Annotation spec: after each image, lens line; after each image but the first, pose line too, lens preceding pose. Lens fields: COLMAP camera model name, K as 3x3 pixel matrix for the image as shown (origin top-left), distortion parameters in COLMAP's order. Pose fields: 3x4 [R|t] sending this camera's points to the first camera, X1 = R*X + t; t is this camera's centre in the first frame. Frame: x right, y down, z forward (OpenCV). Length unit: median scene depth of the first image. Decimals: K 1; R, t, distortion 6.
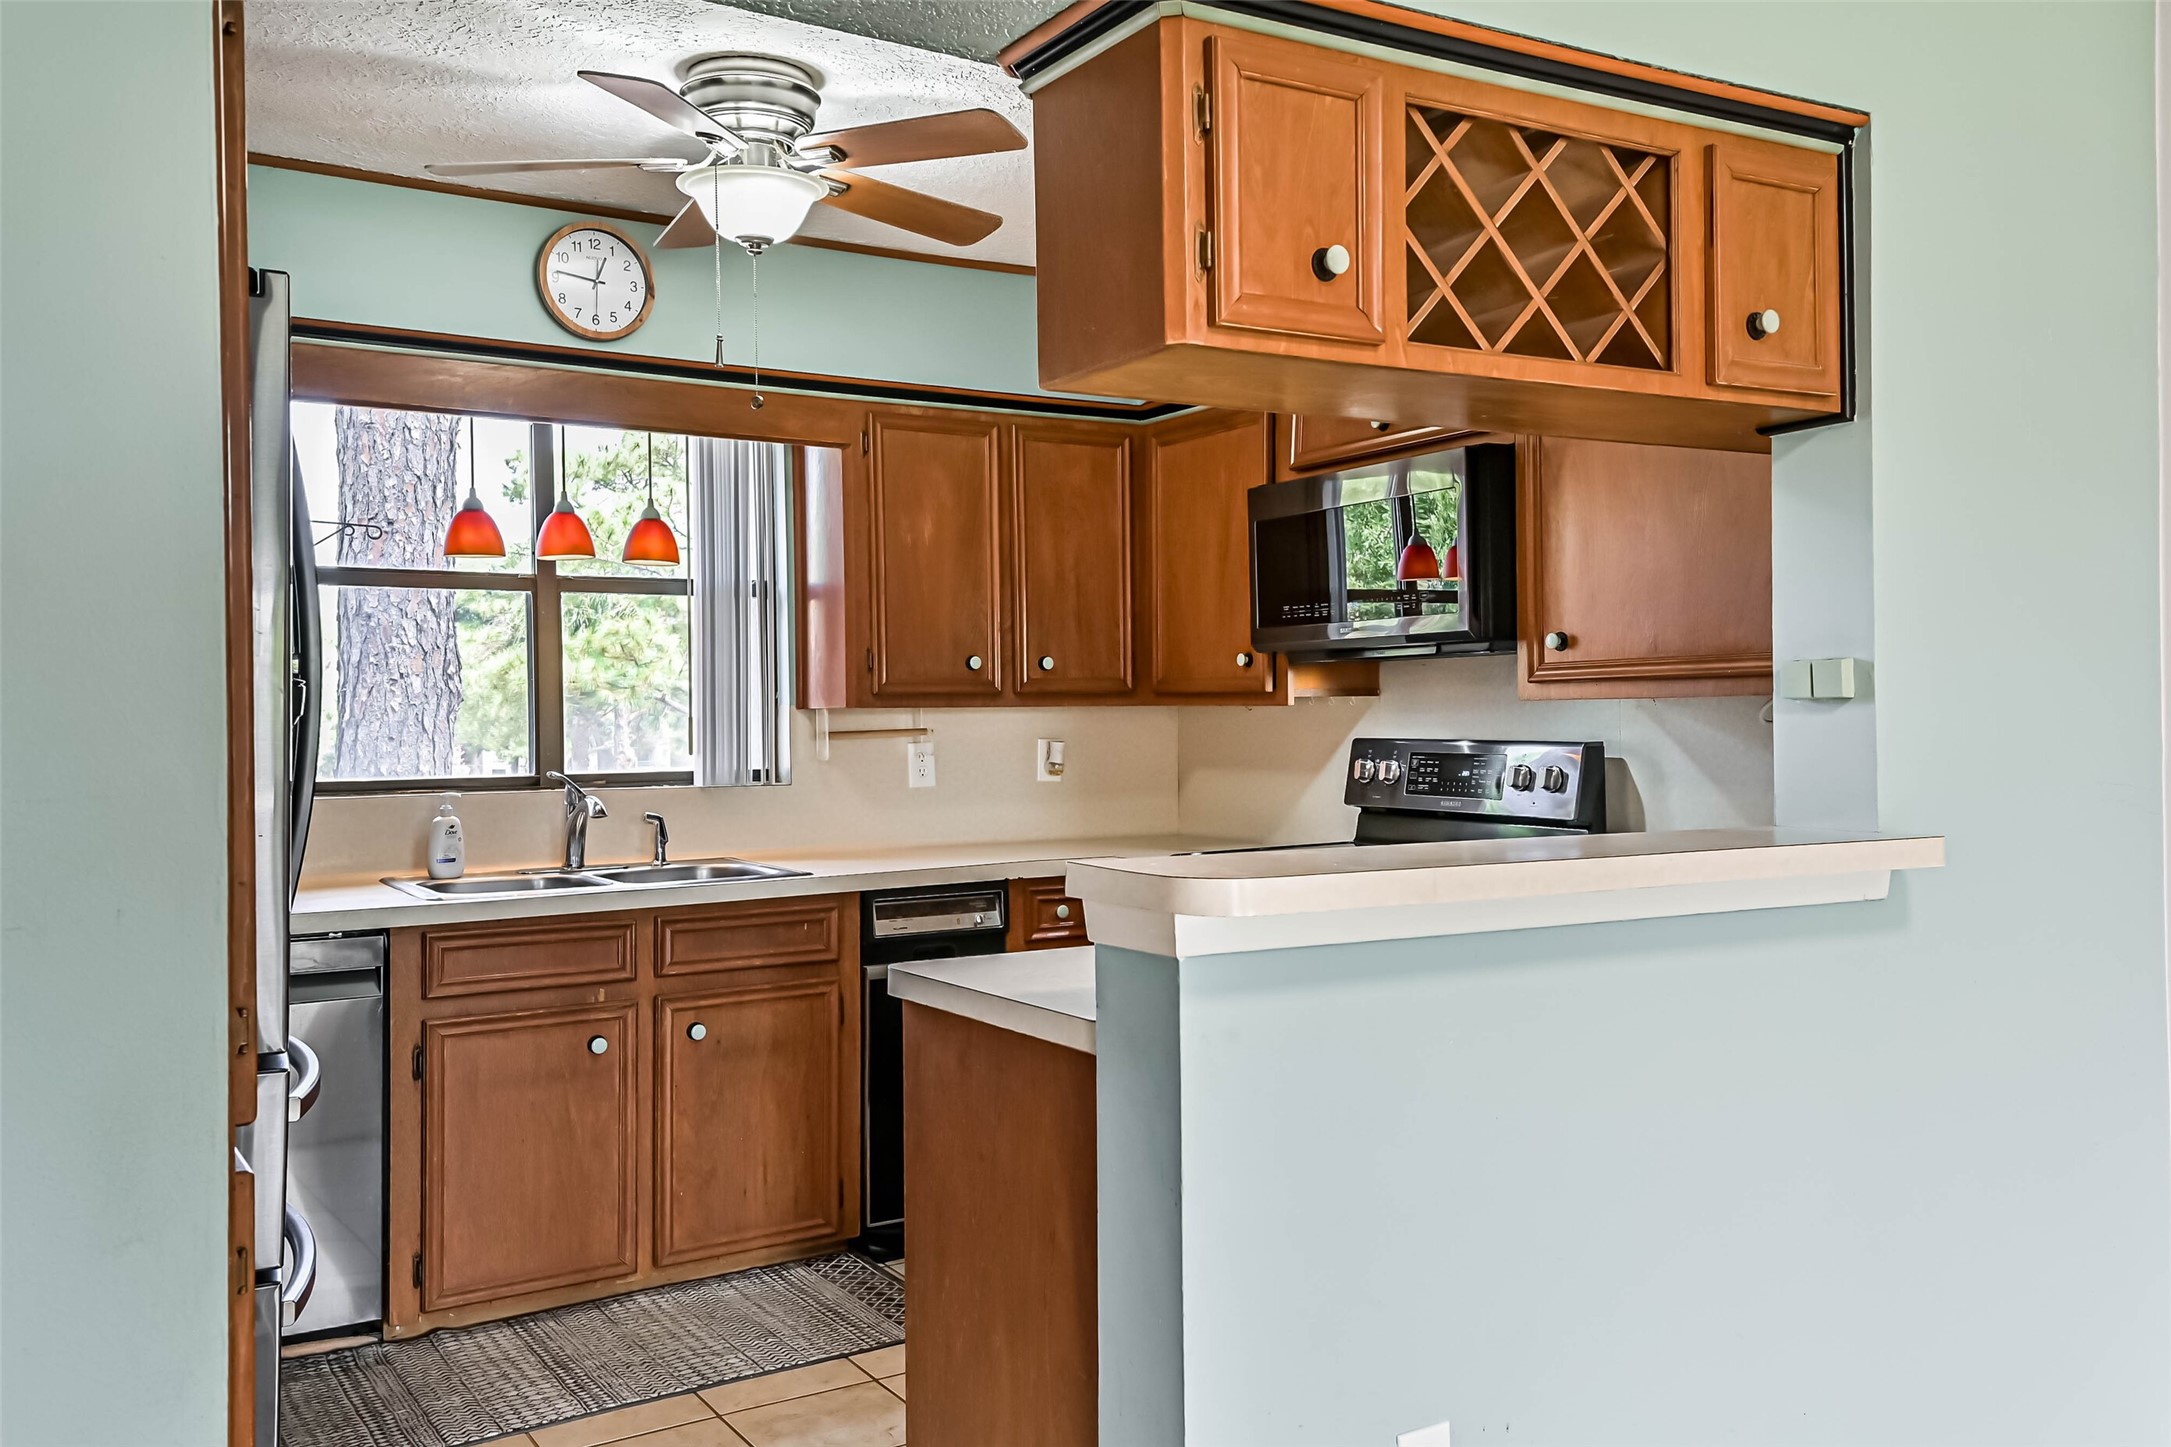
lens RADIAL K [[1778.8, 0, 1085.5], [0, 1778.8, 723.5], [0, 0, 1]] dist [0.190067, -0.294201]
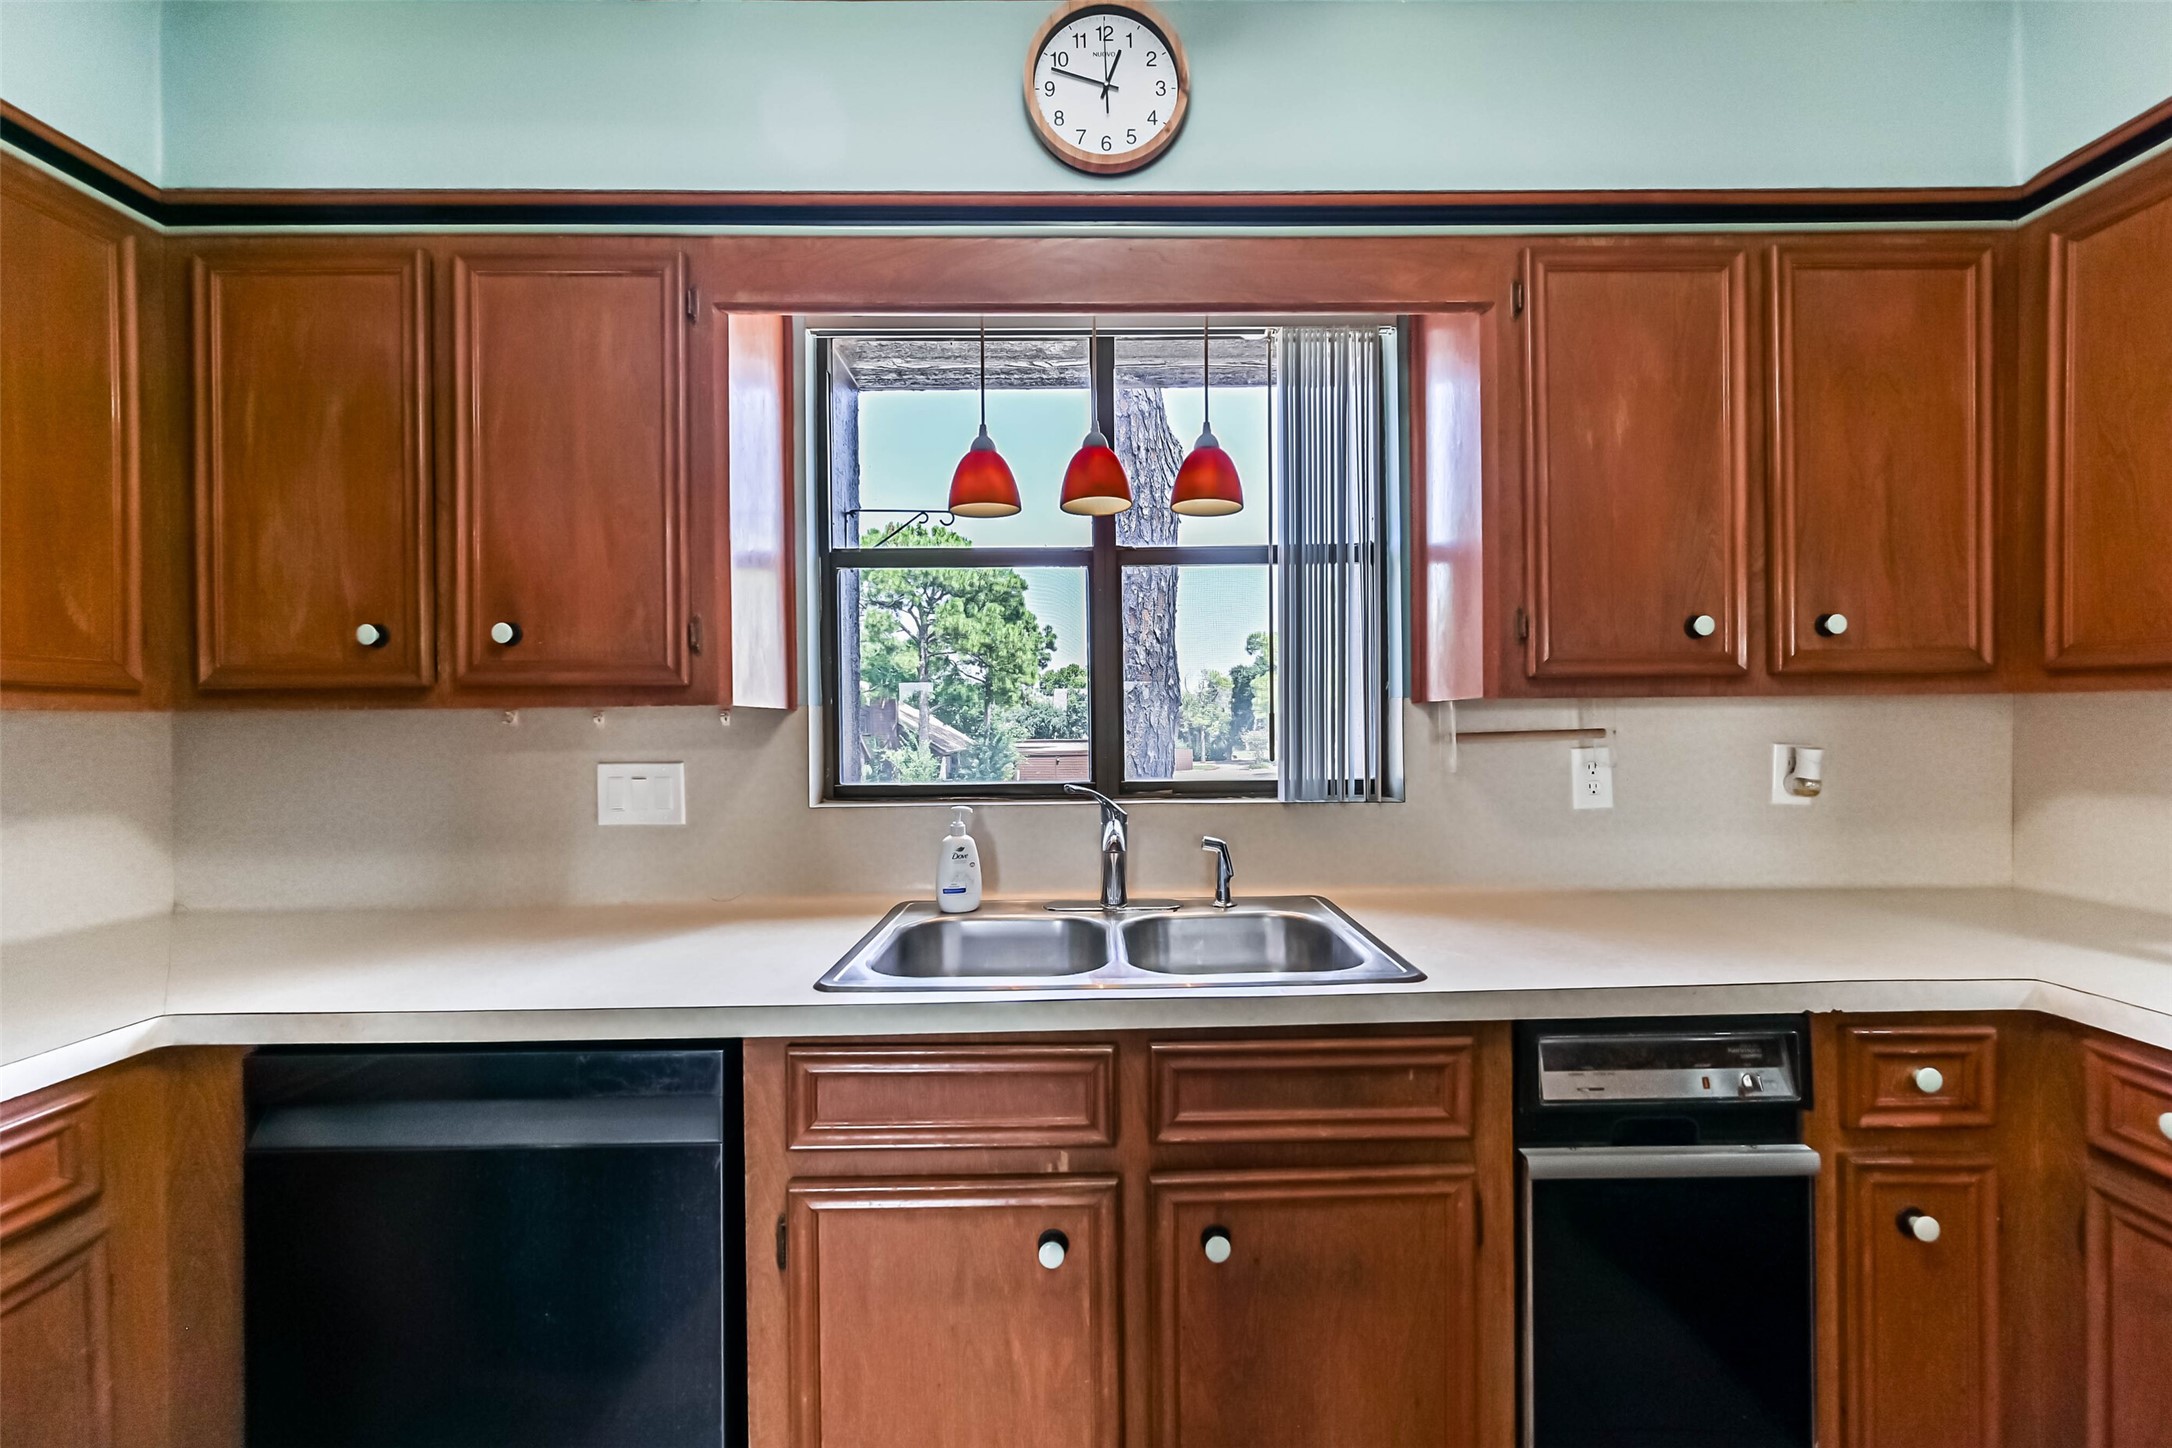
lens RADIAL K [[880.7, 0, 1098.6], [0, 880.7, 727.1], [0, 0, 1]] dist [0.000794, 0.000158]
pose [[0.860170, 0.004369, -0.509989, -0.091777], [-0.000615, 0.999971, 0.007530, -0.000442], [0.510007, -0.006163, 0.860148, 0.655924]]
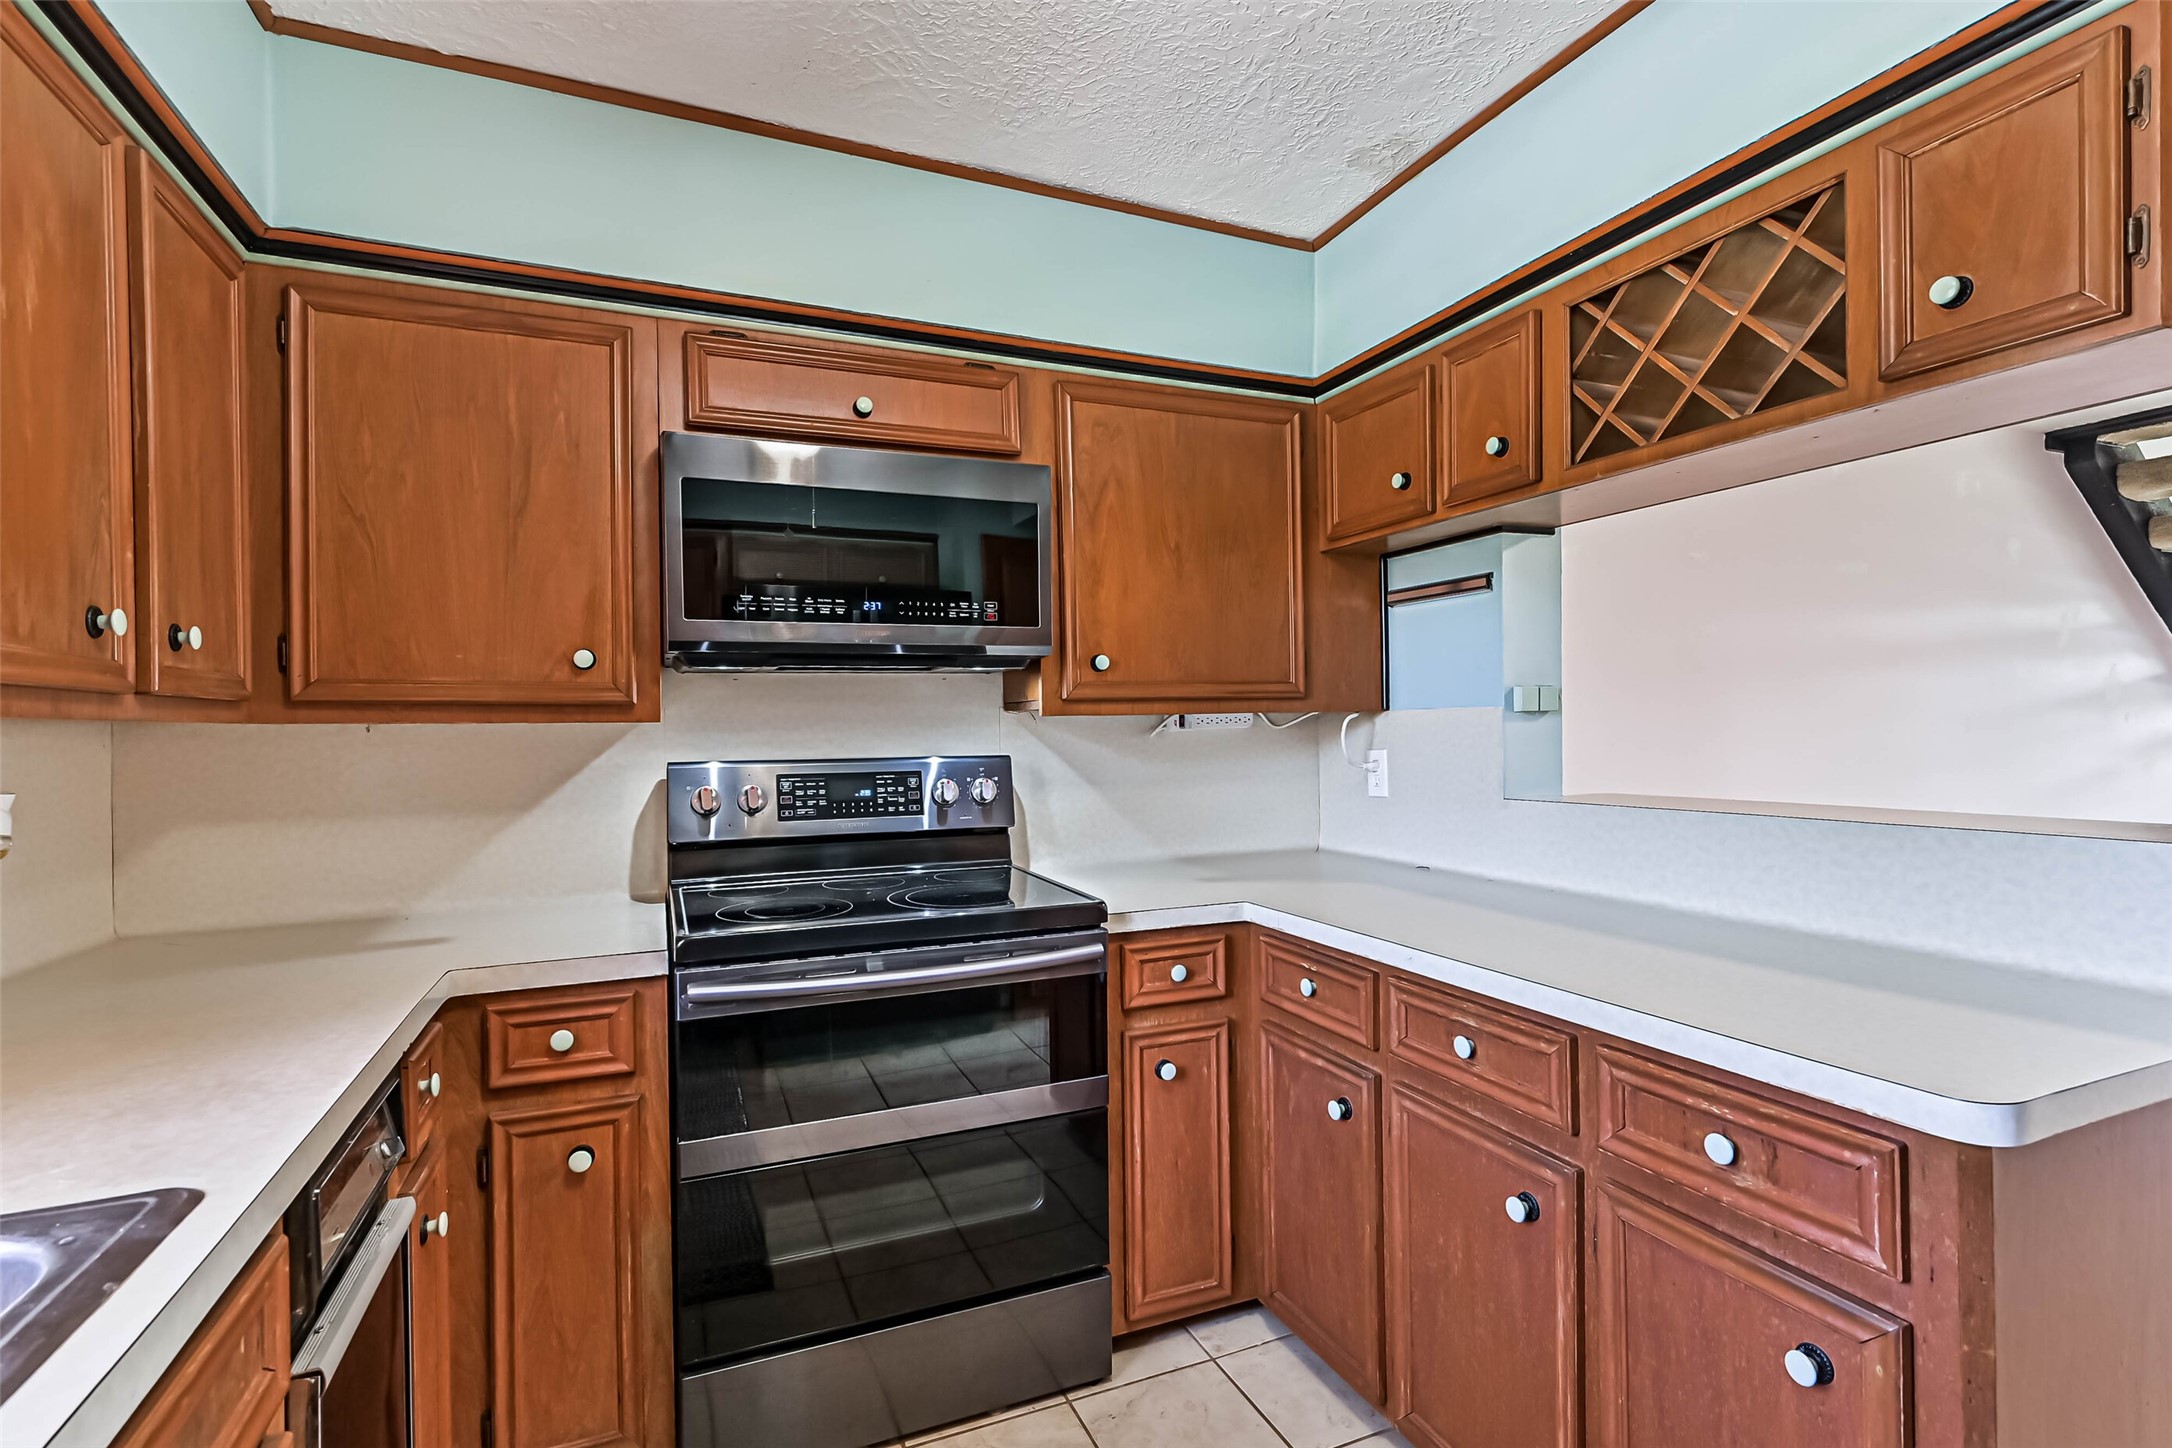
lens RADIAL K [[1030.5, 0, 1097.7], [0, 1030.5, 731.8], [0, 0, 1]] dist [0.001795, 0.000397]
pose [[0.142872, 0.003512, 0.989735, -0.305386], [0.019738, 0.999785, -0.006397, 0.000885], [-0.989544, 0.020449, 0.142772, 0.750087]]
